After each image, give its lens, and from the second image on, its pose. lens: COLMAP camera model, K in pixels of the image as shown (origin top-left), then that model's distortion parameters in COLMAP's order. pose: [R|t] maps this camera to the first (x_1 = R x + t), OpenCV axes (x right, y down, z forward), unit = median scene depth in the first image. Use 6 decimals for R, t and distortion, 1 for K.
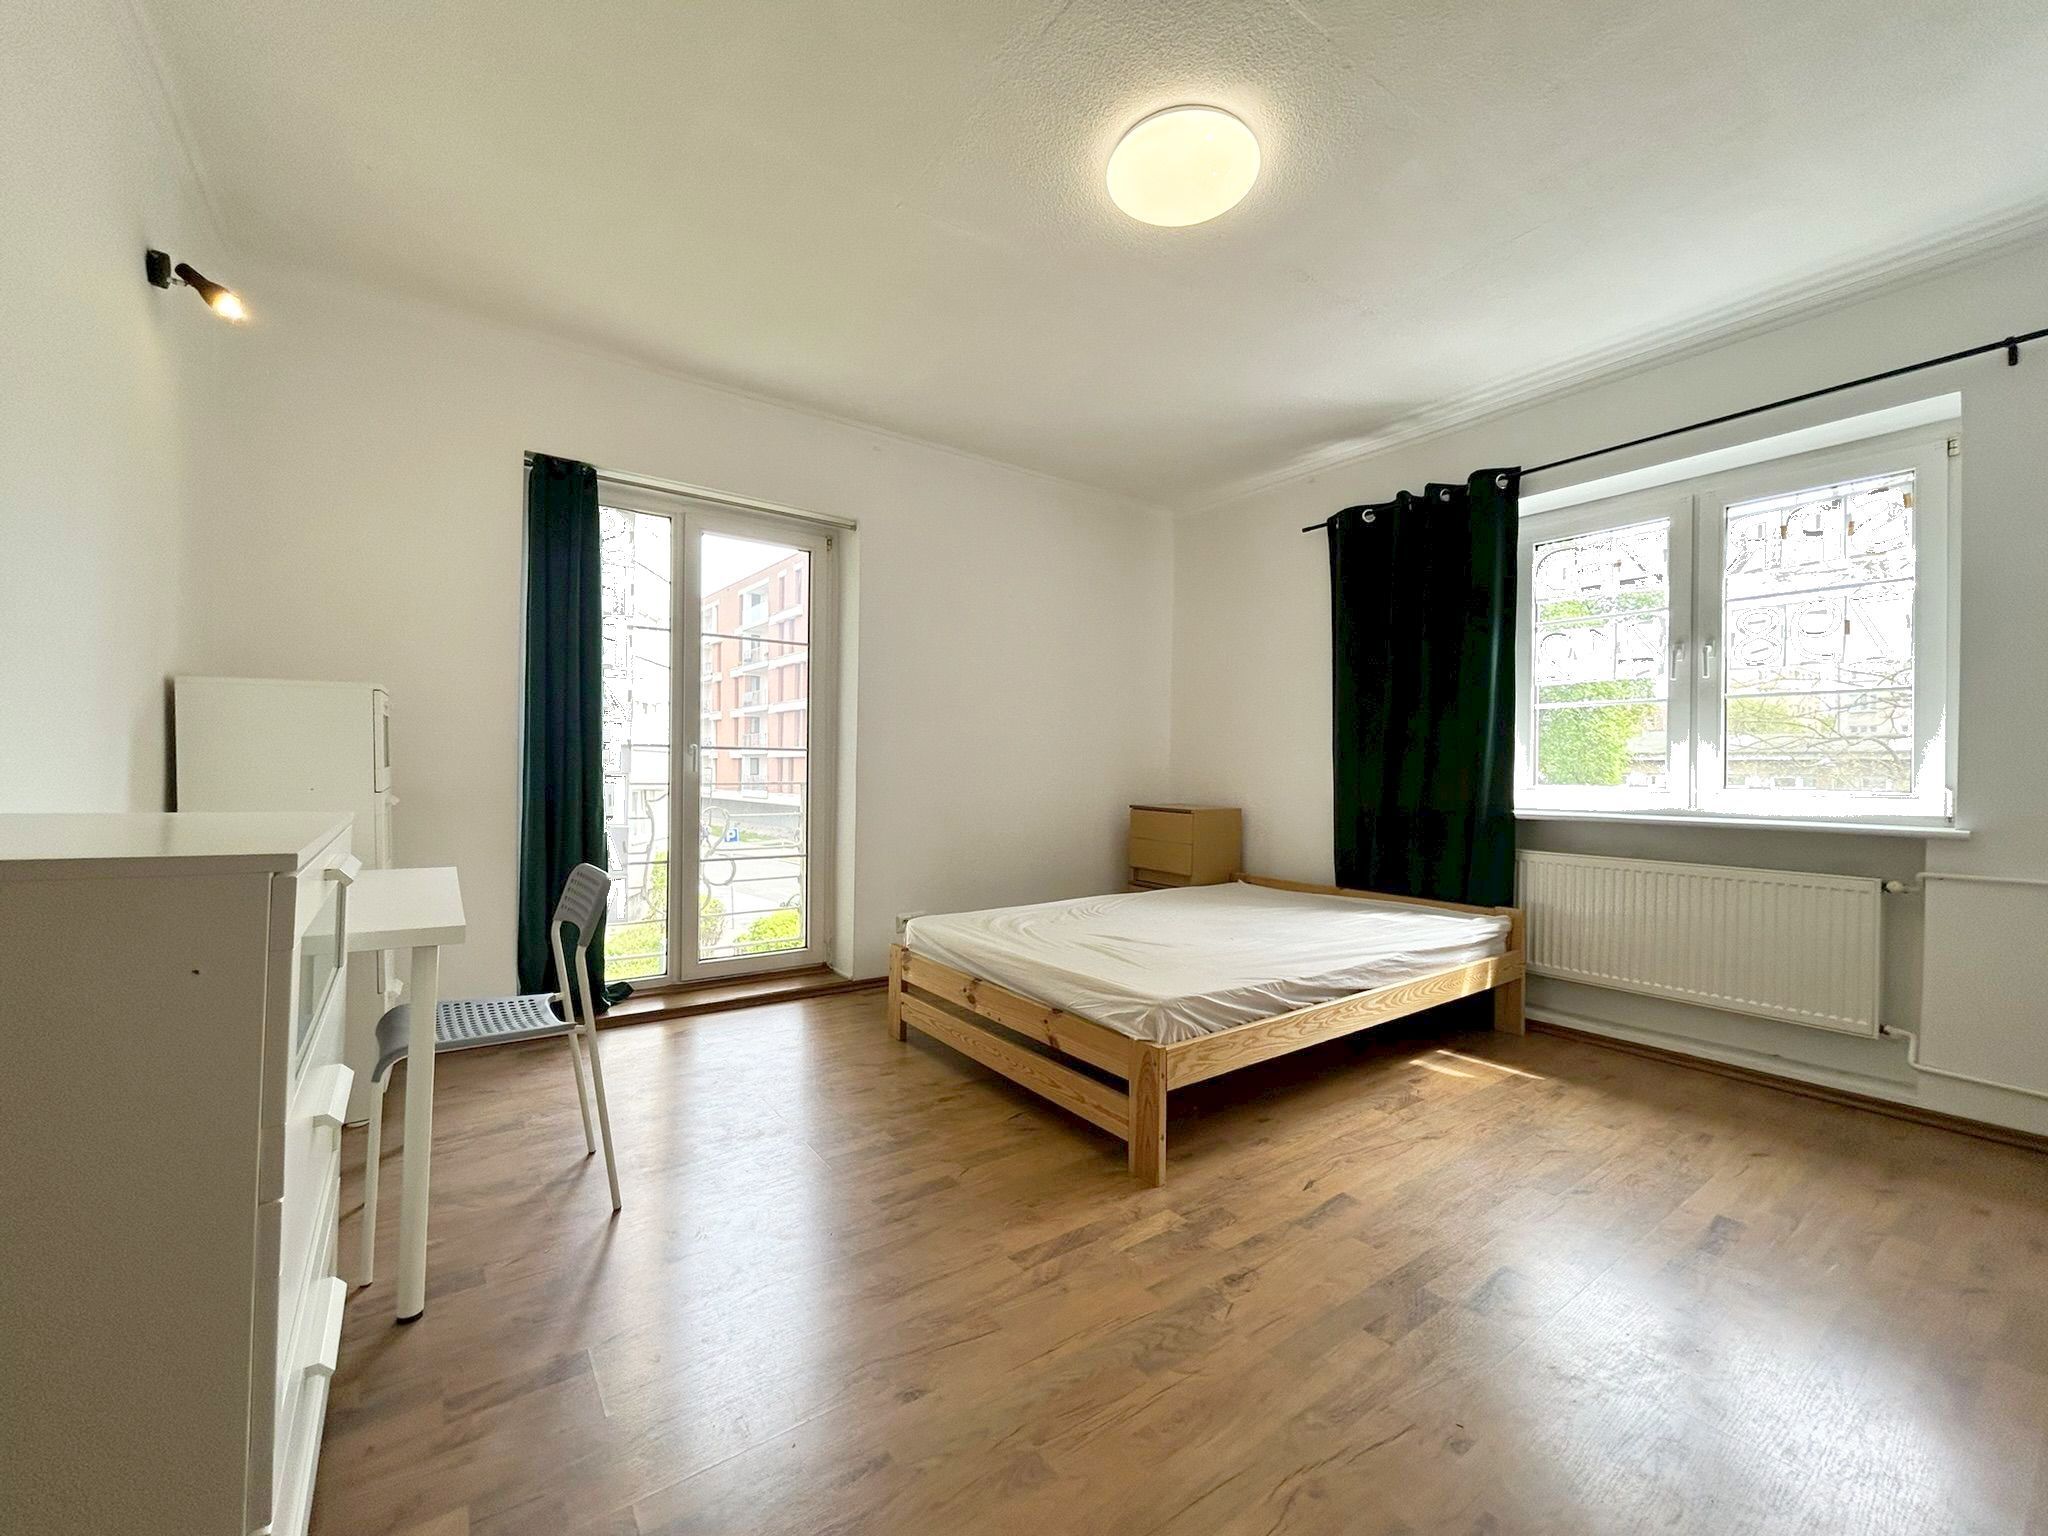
lens RADIAL K [[815.8, 0, 1038.6], [0, 815.8, 770.5], [0, 0, 1]] dist [0.001299, 0.000450]
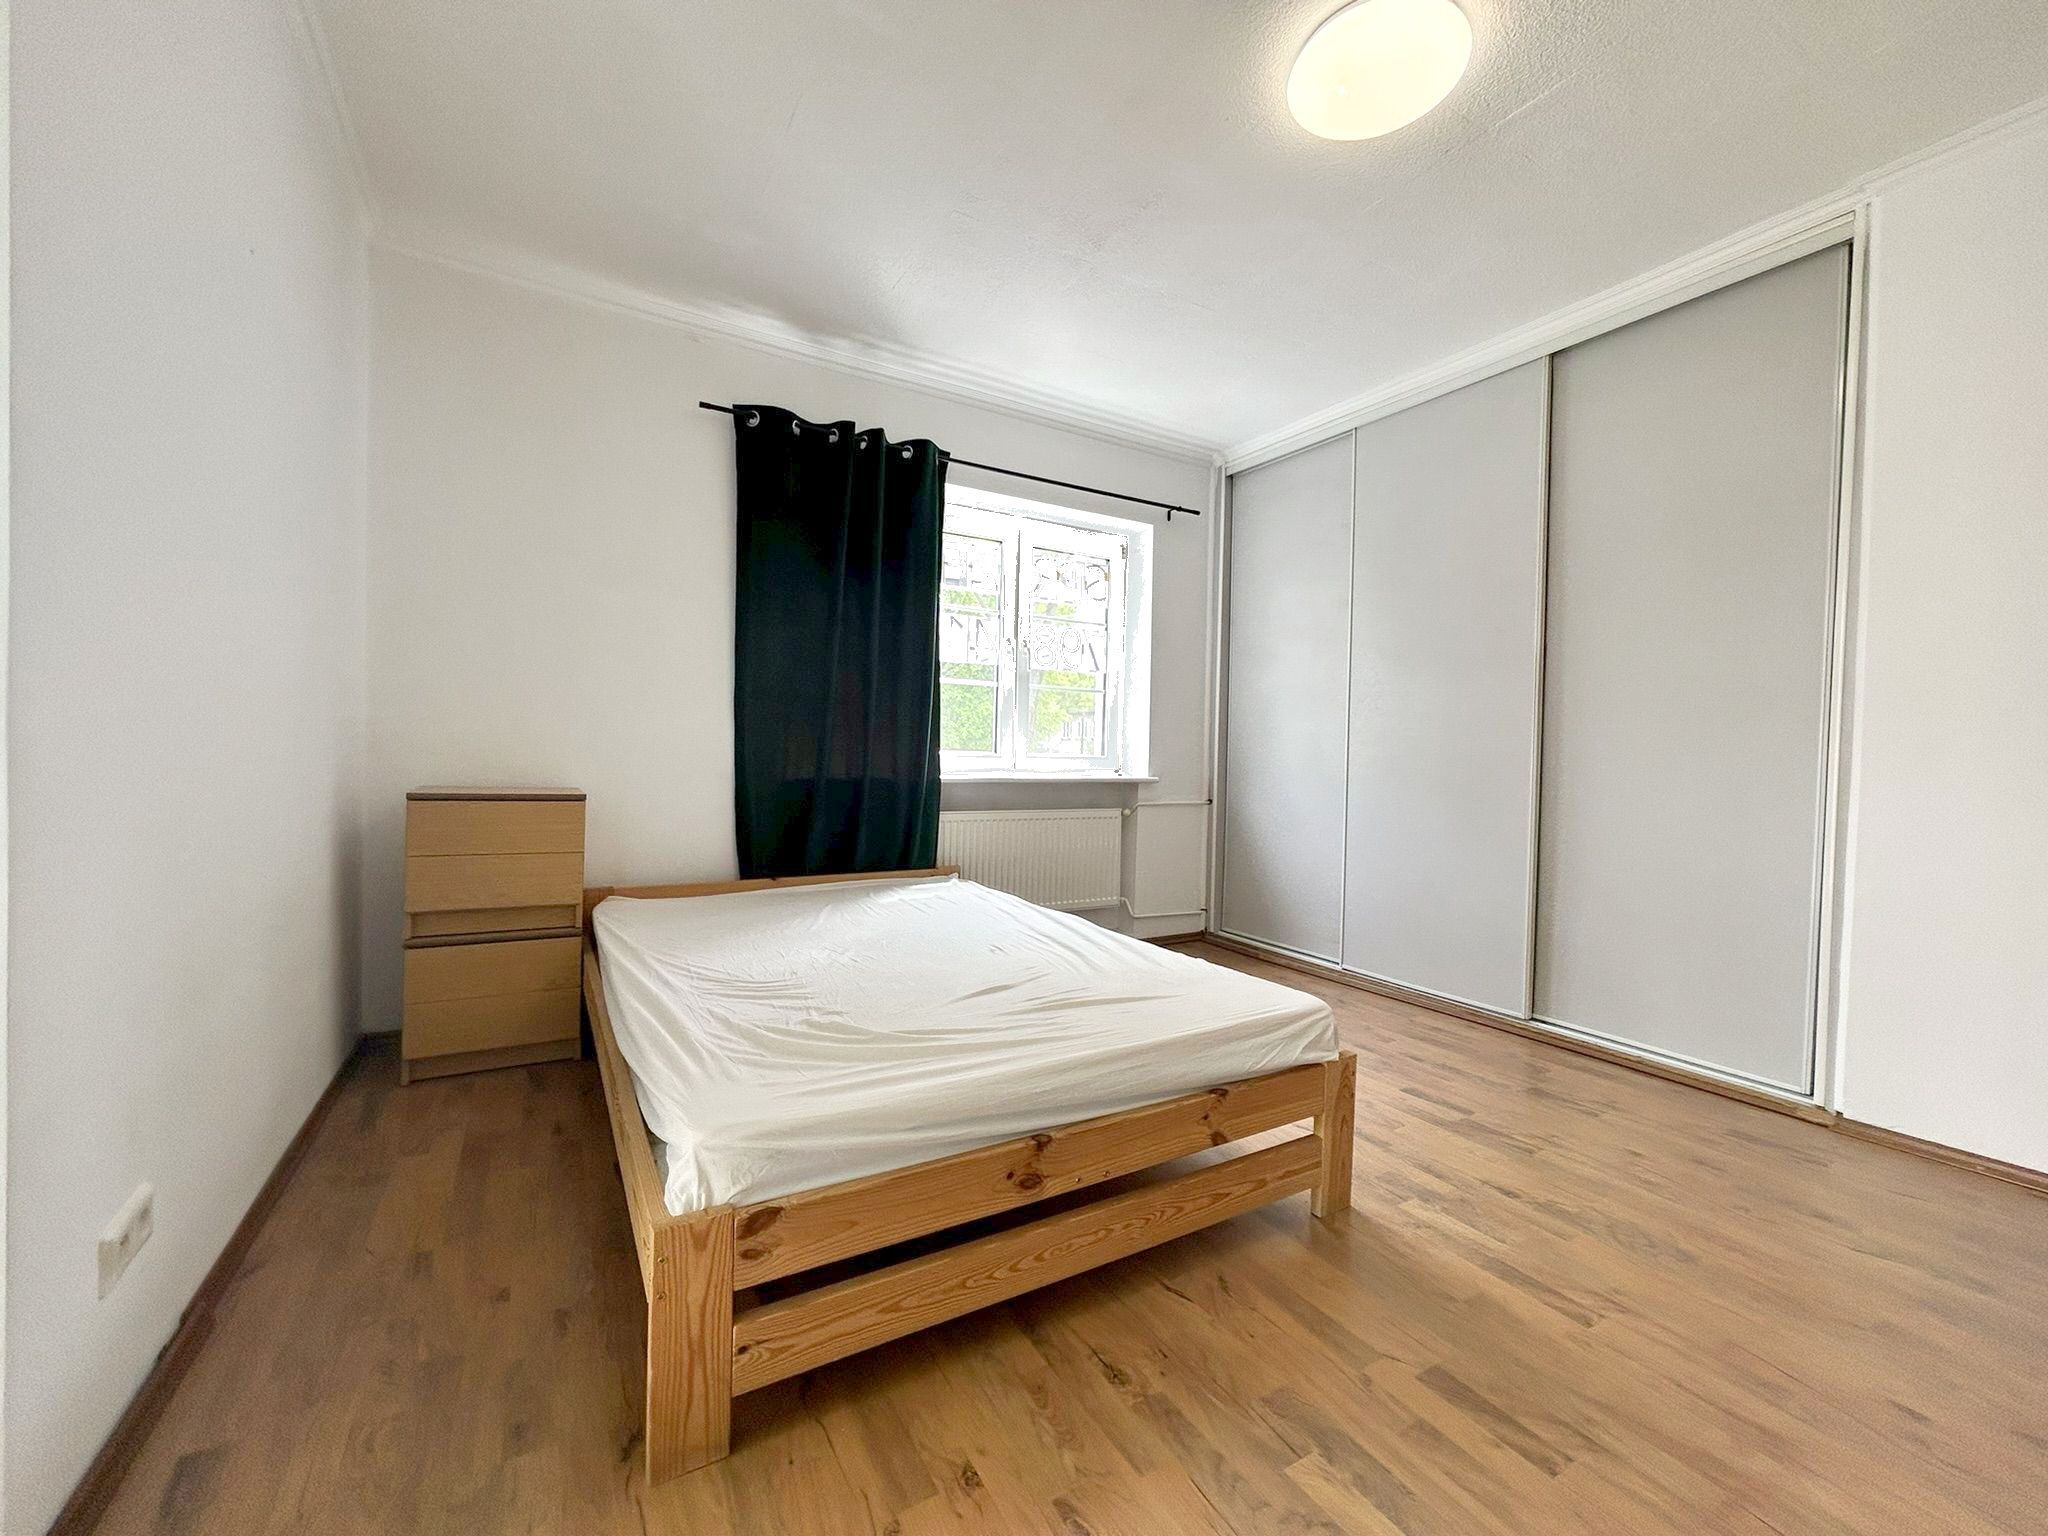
lens RADIAL K [[815.8, 0, 1038.6], [0, 815.8, 770.5], [0, 0, 1]] dist [0.001299, 0.000450]
pose [[0.116132, -0.033810, 0.992658, -0.584422], [-0.022946, 0.999062, 0.036713, 0.000468], [-0.992969, -0.027041, 0.115248, 0.936425]]
